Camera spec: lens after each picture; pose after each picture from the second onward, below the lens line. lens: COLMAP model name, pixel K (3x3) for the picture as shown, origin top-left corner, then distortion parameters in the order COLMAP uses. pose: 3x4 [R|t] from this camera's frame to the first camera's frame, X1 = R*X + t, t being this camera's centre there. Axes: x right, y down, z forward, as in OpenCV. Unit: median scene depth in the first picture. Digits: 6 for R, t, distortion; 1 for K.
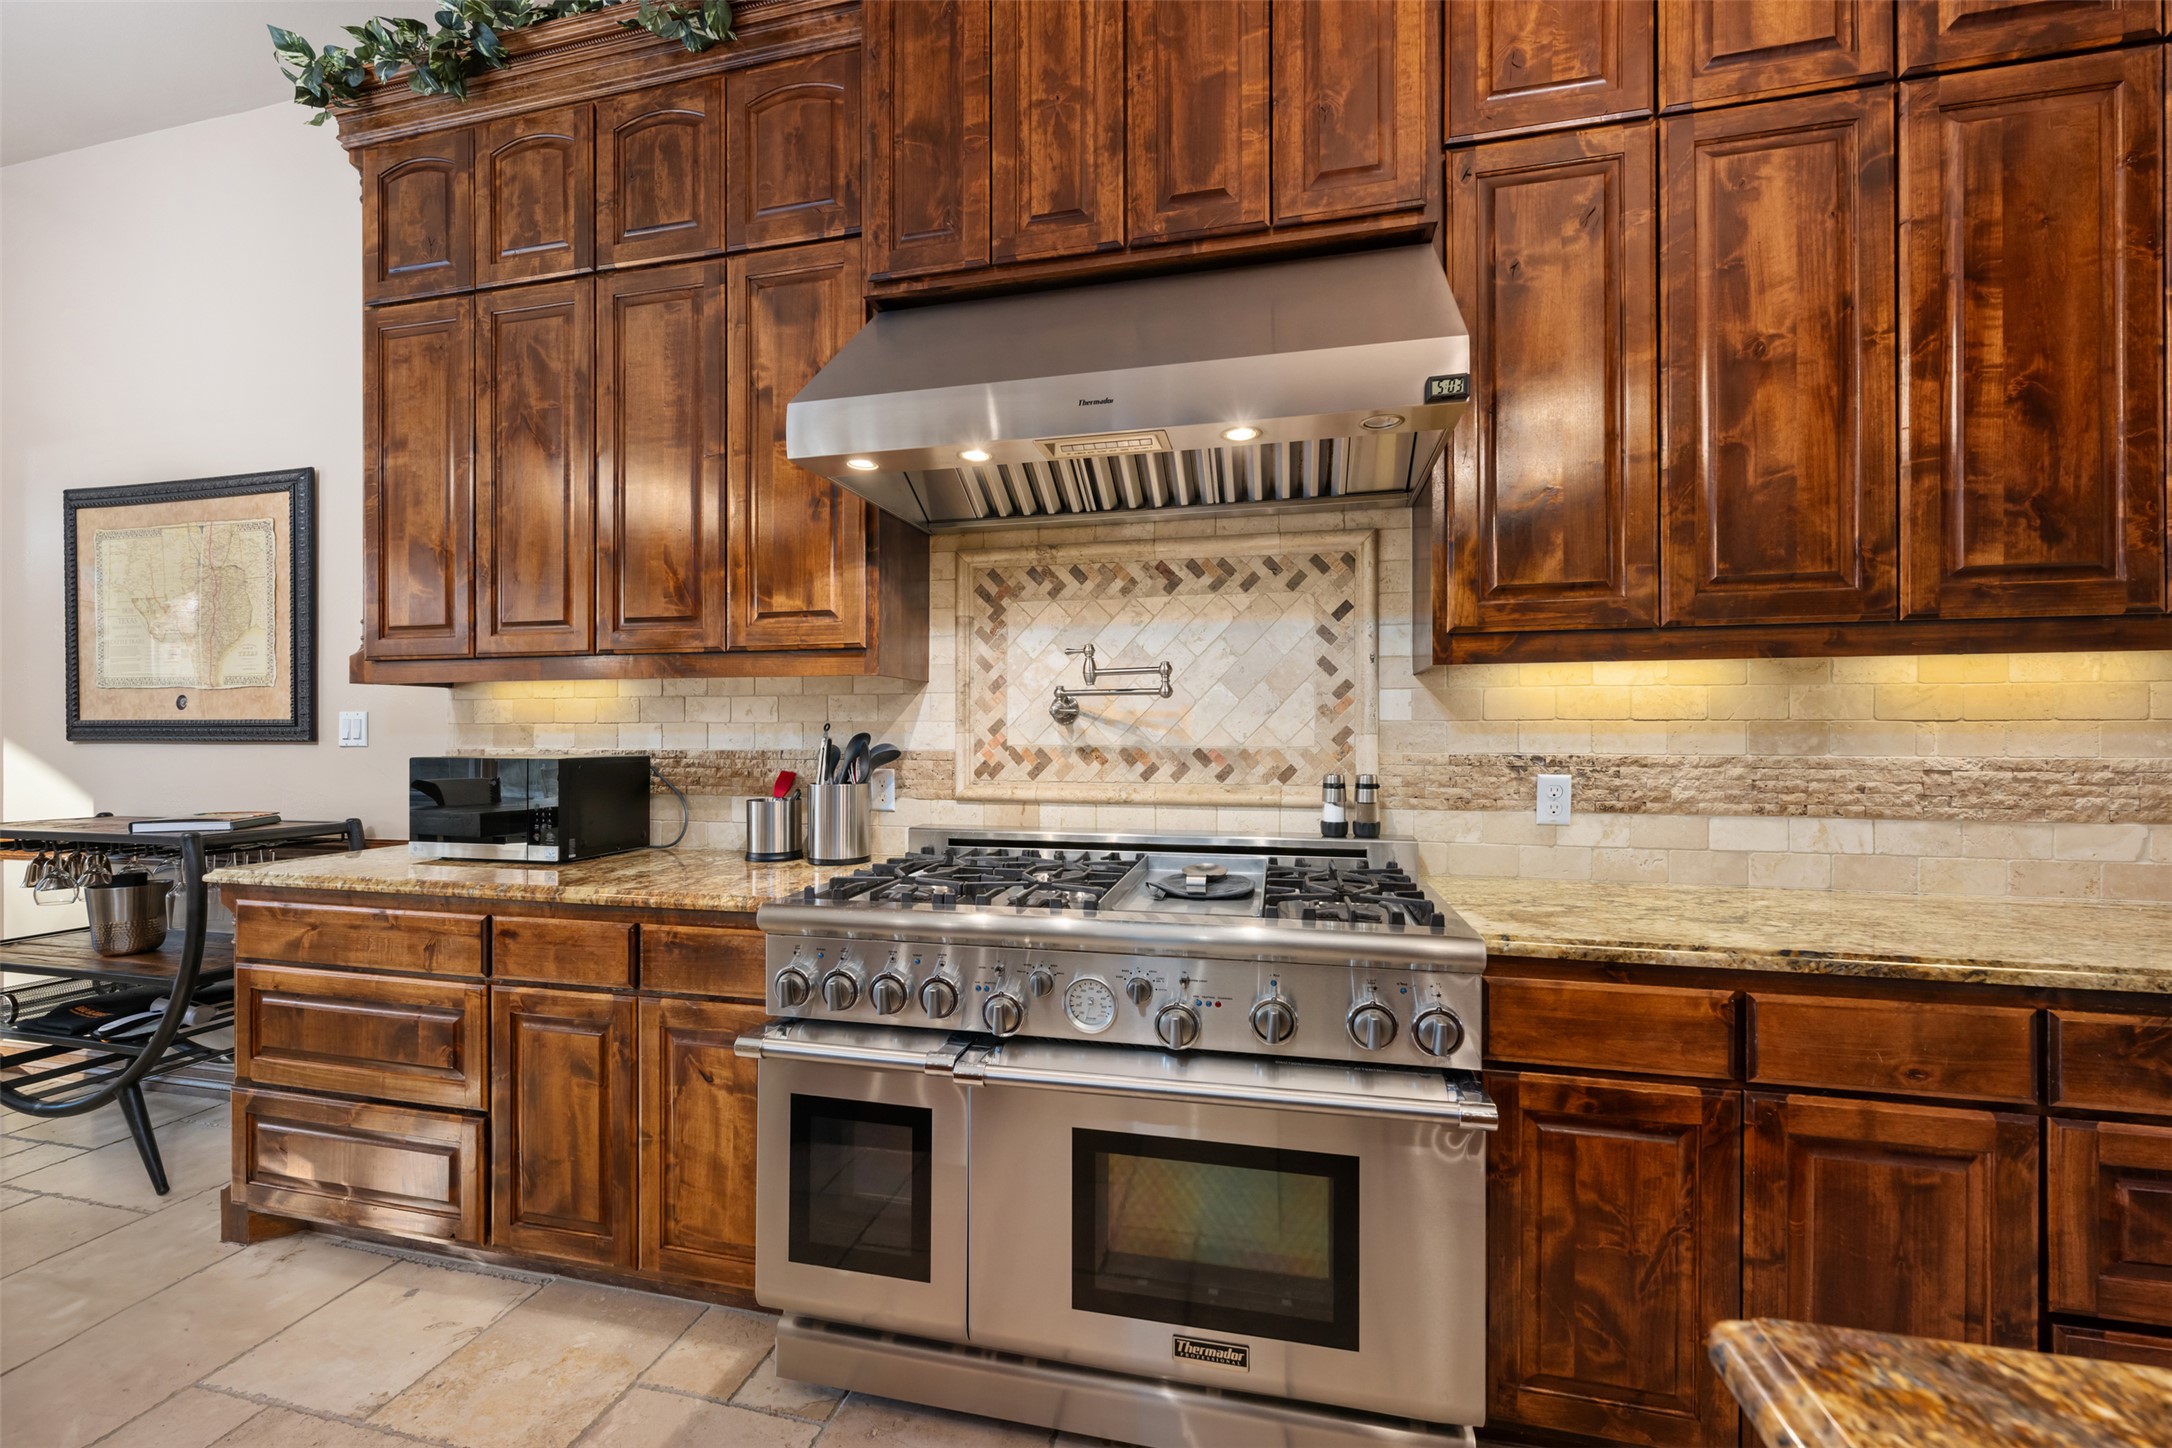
lens RADIAL K [[858.7, 0, 1081.4], [0, 858.7, 730.0], [0, 0, 1]] dist [-0.000795, 0.000160]
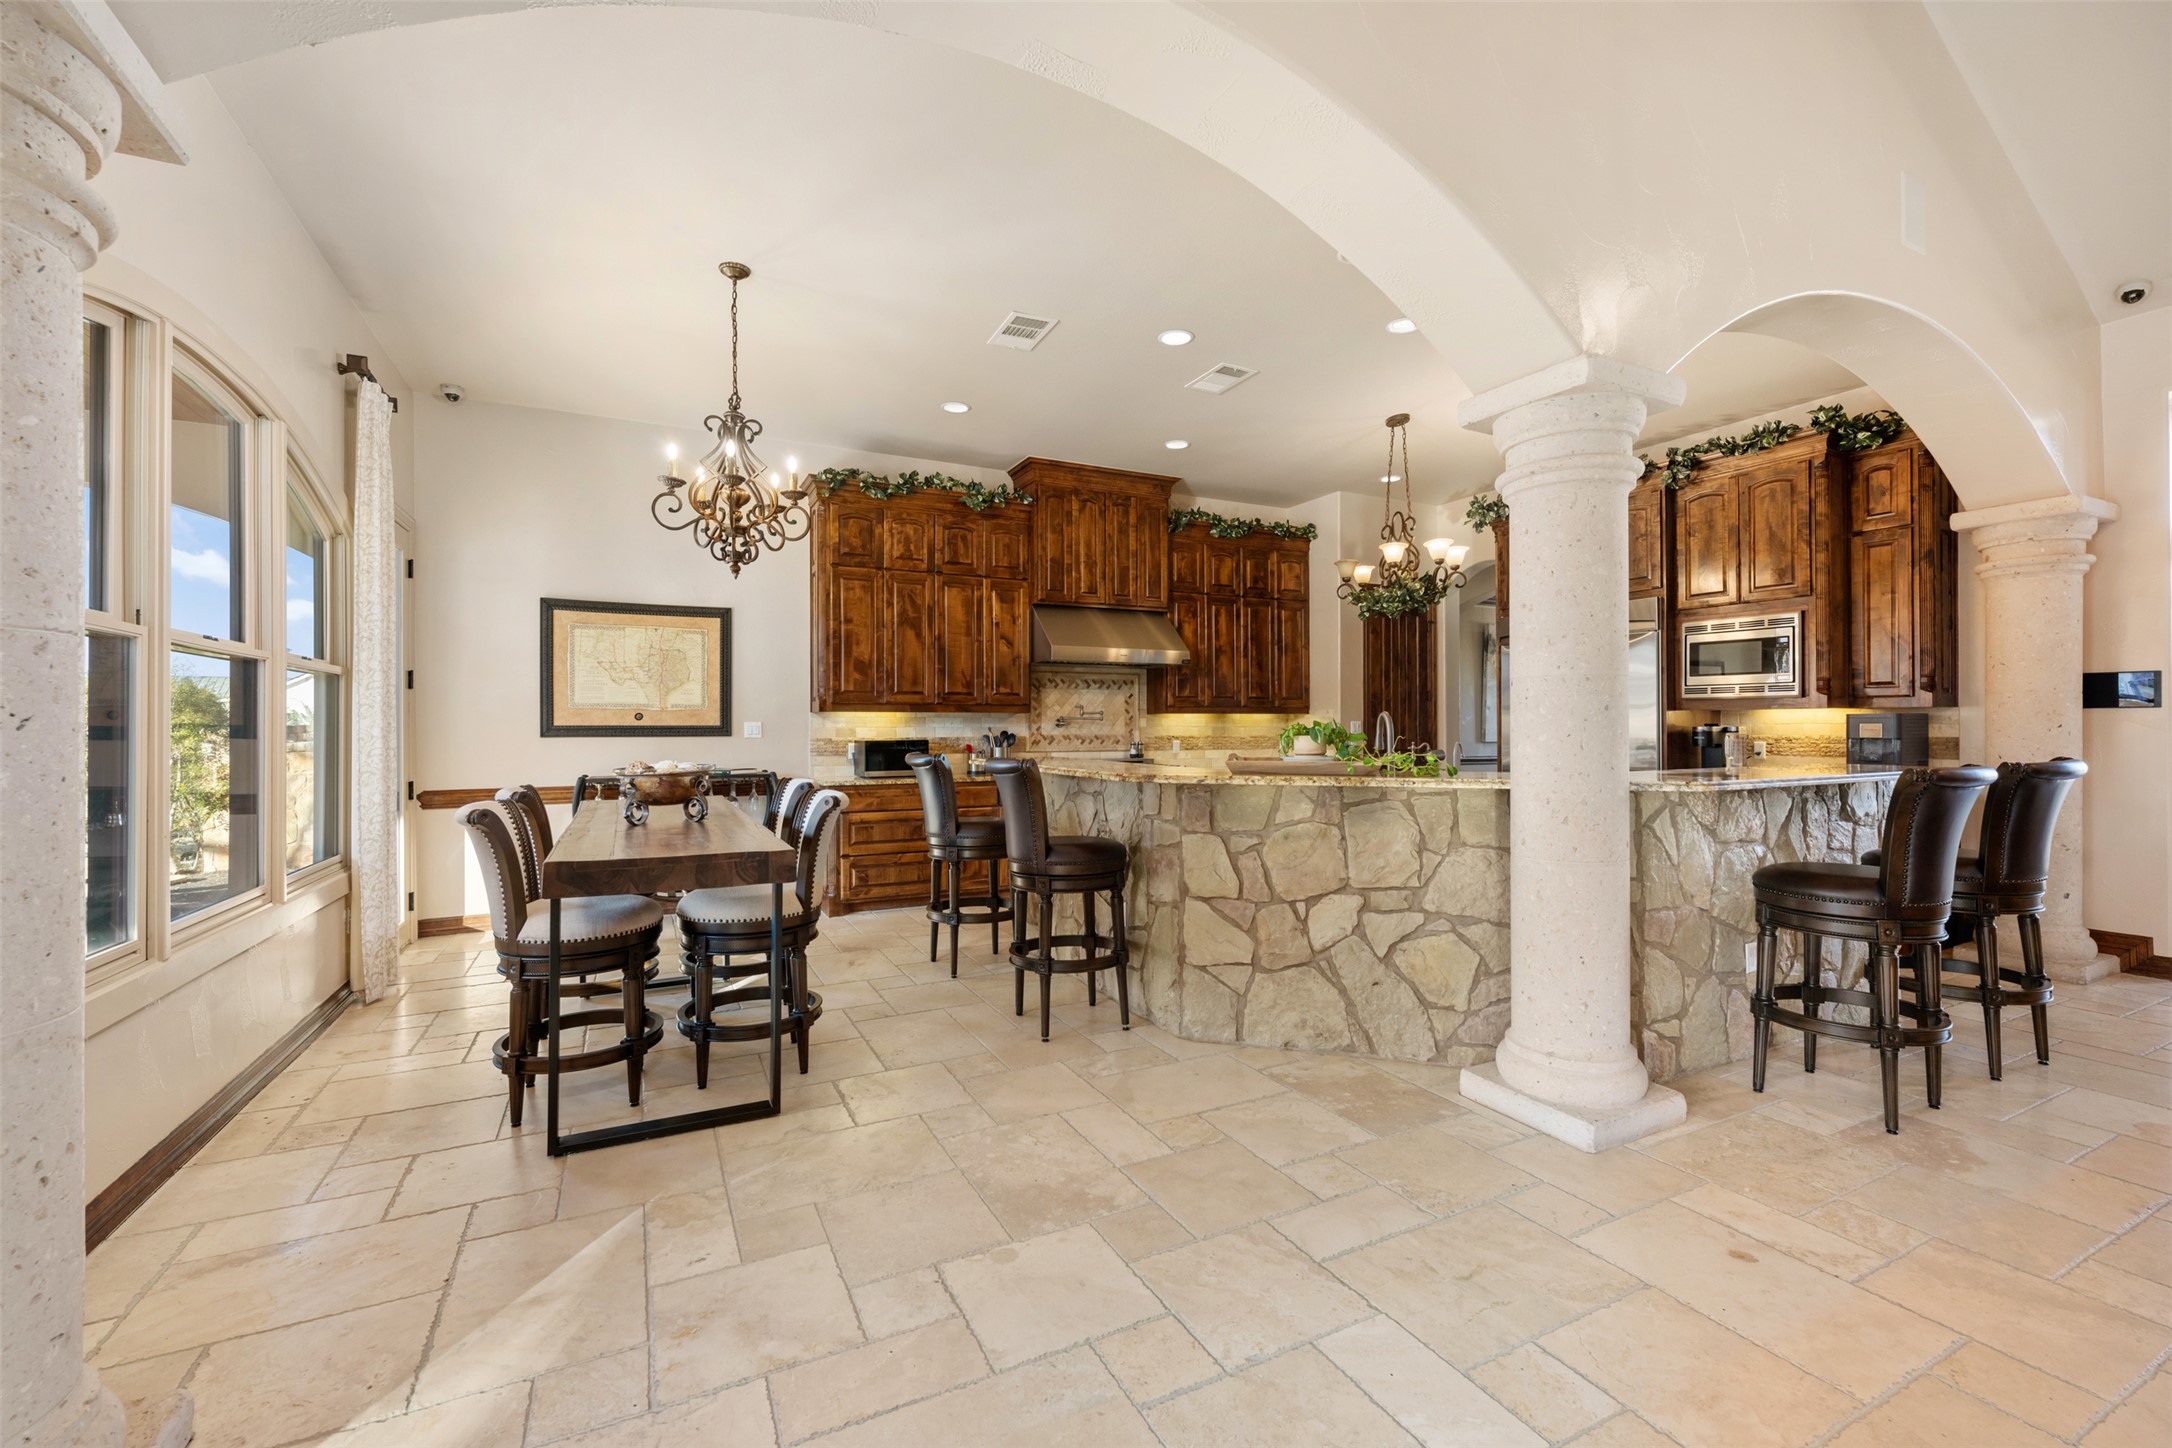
lens RADIAL K [[900.2, 0, 1095.9], [0, 900.2, 729.1], [0, 0, 1]] dist [-0.002197, 0.000086]
pose [[0.758588, -0.000209, 0.651571, -2.255310], [0.004913, 0.999973, -0.005400, 0.018034], [-0.651552, 0.007297, 0.758568, -1.759258]]
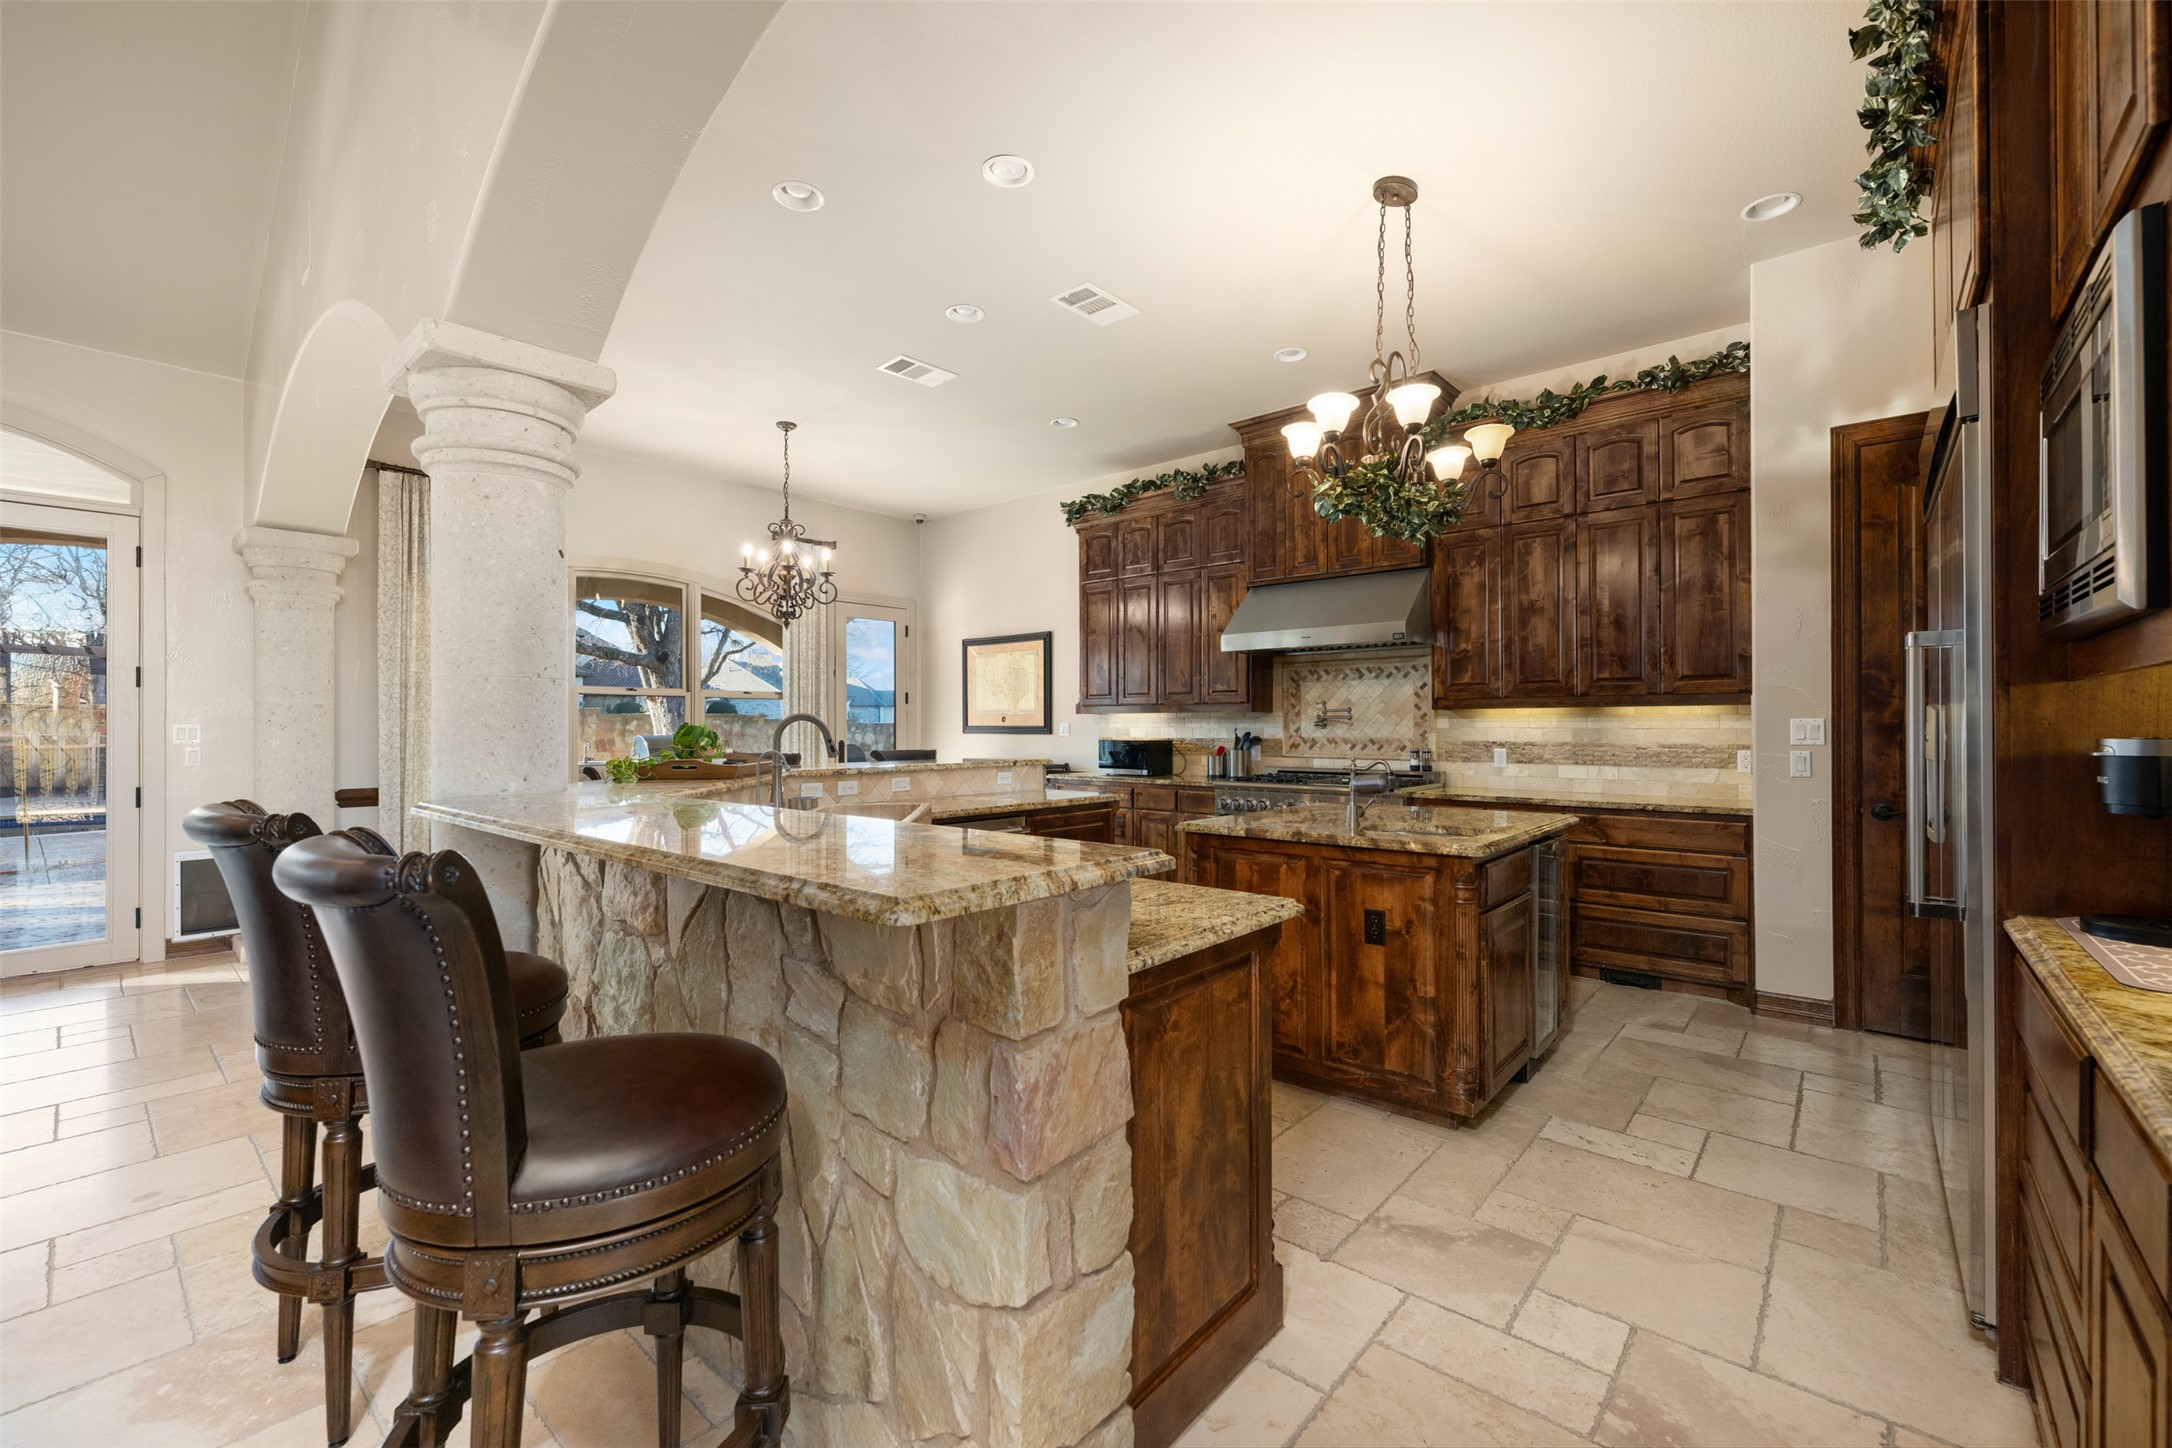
lens RADIAL K [[900.2, 0, 1078.8], [0, 900.2, 724.2], [0, 0, 1]] dist [-0.002197, 0.000086]
pose [[0.882446, -0.001242, -0.470412, 0.665002], [0.001230, 0.999999, -0.000332, -0.022235], [0.470412, -0.000286, 0.882447, -1.916465]]
